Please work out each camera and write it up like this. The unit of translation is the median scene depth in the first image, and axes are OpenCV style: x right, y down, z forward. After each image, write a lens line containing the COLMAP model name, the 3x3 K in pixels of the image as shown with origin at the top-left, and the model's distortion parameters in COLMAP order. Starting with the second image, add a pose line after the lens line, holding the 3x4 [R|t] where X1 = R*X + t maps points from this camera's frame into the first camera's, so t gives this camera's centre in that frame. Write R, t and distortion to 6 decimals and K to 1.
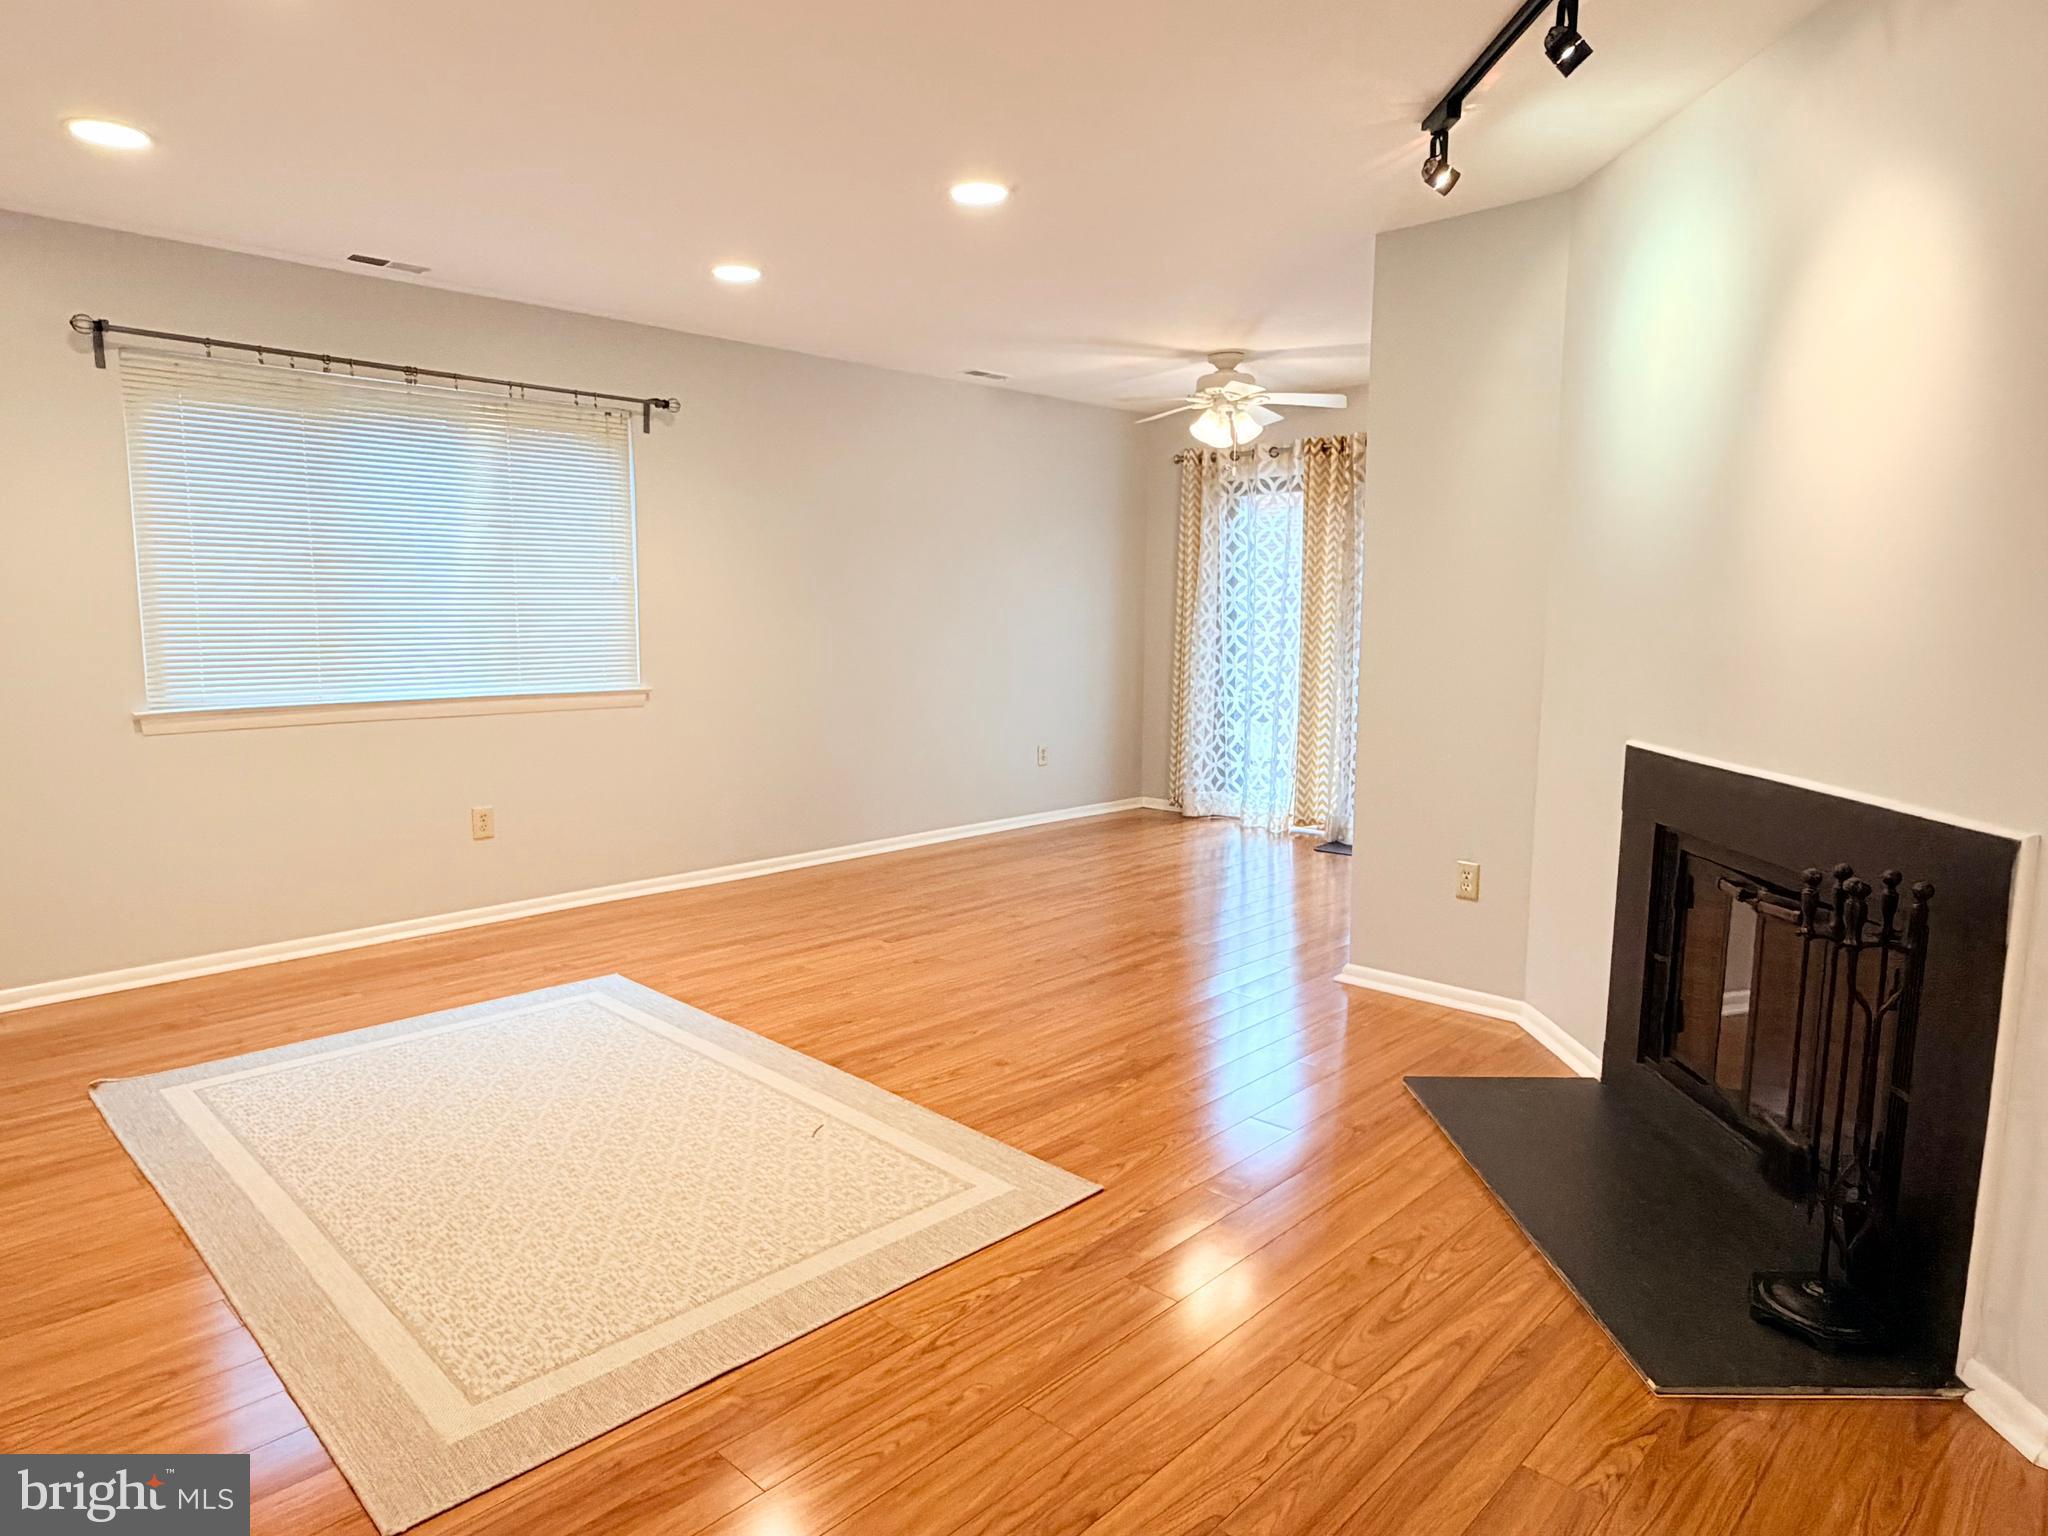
lens RADIAL K [[1247.3, 0, 1012.9], [0, 1247.3, 771.7], [0, 0, 1]] dist [0.004010, 0.004691]
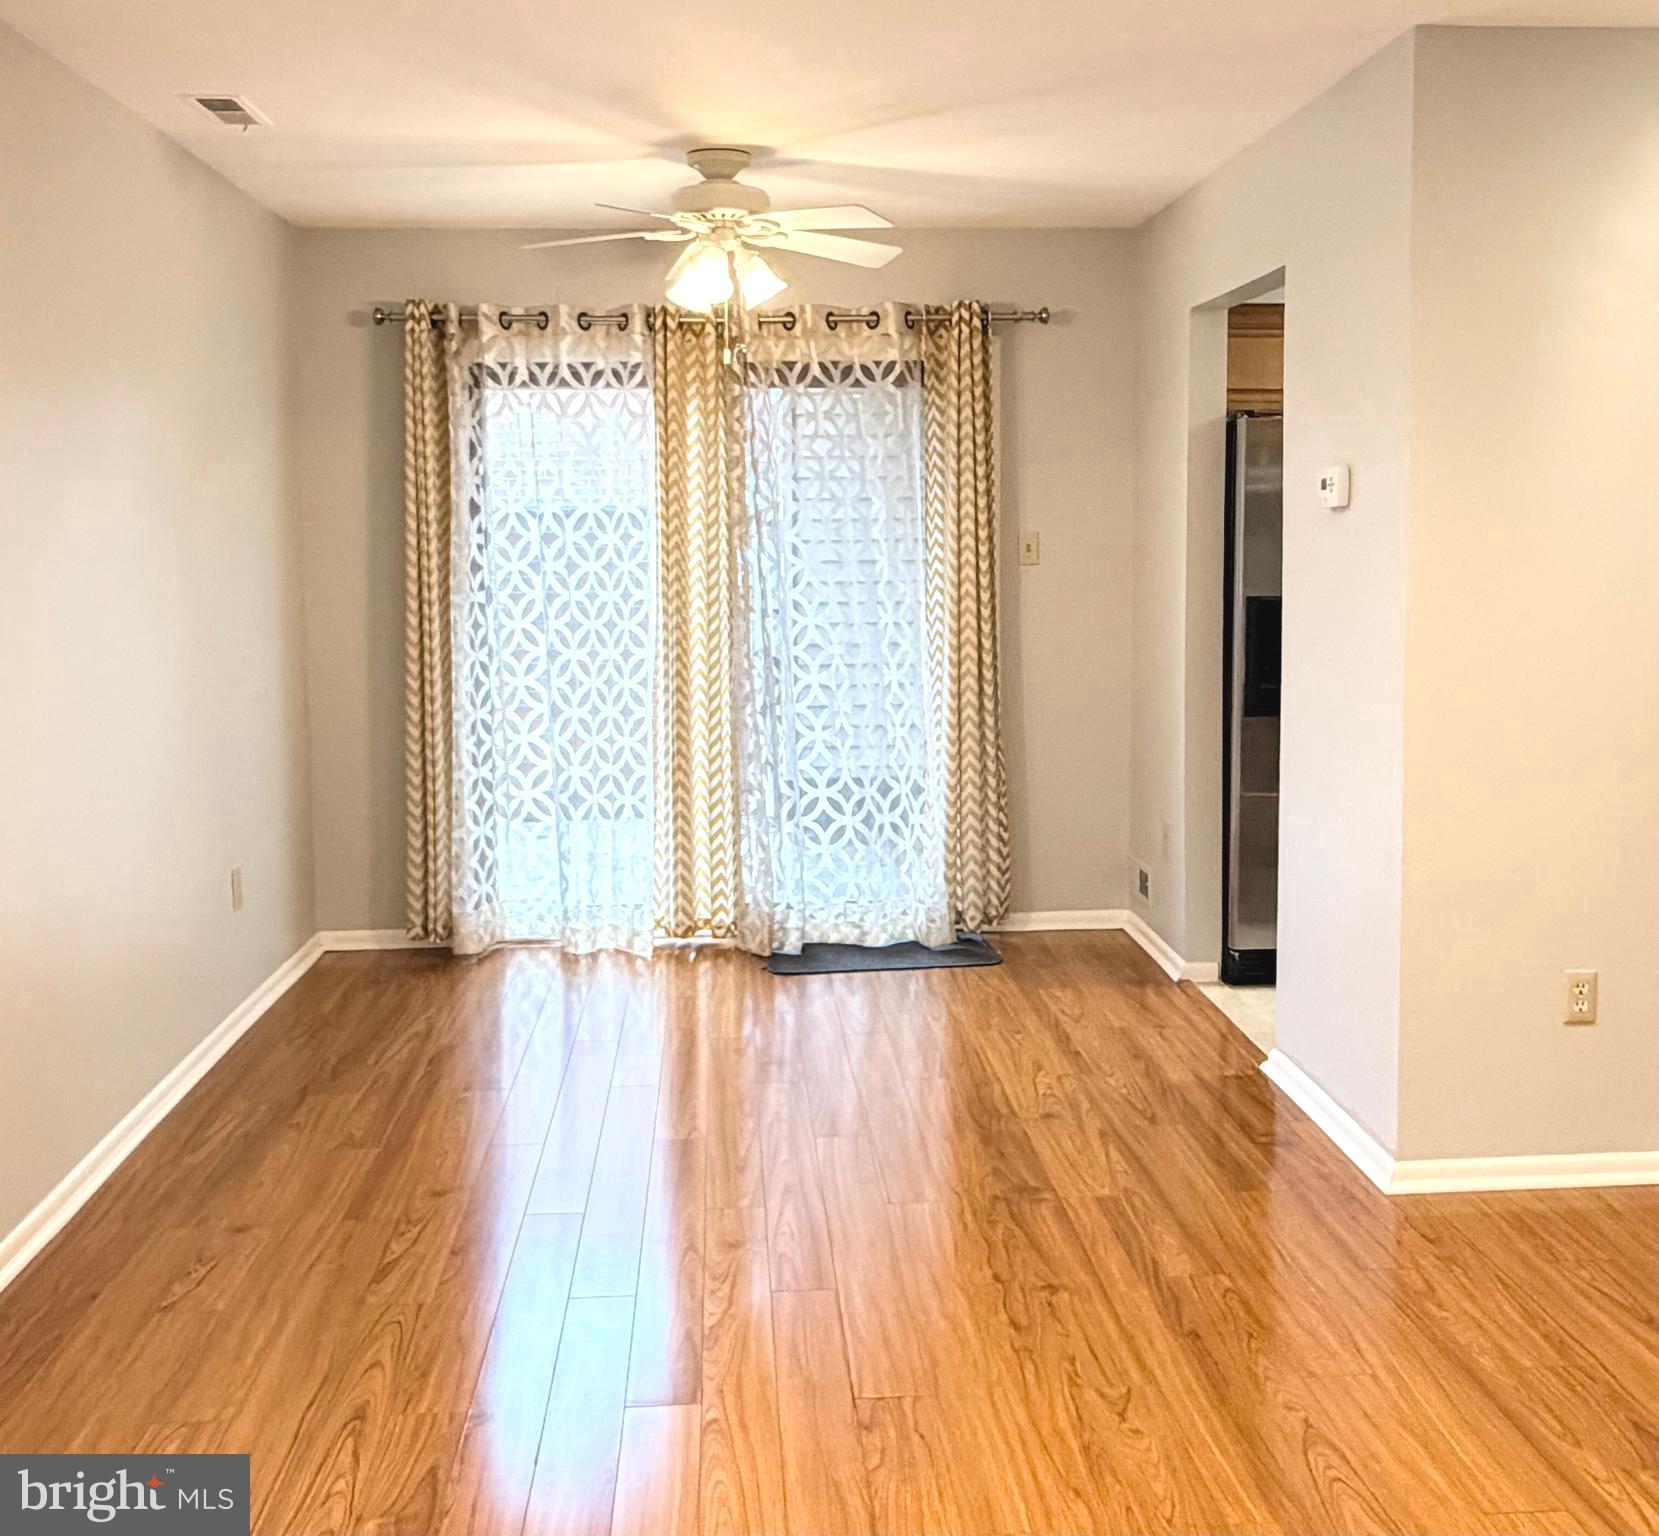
lens RADIAL K [[1721.8, 0, 840.3], [0, 1721.8, 694.5], [0, 0, 1]] dist [-0.005121, 0.000000]
pose [[0.661674, -0.076688, 0.745860, -0.573791], [0.106903, 0.994242, 0.007390, -0.122971], [-0.742132, 0.074845, 0.666062, 0.644050]]
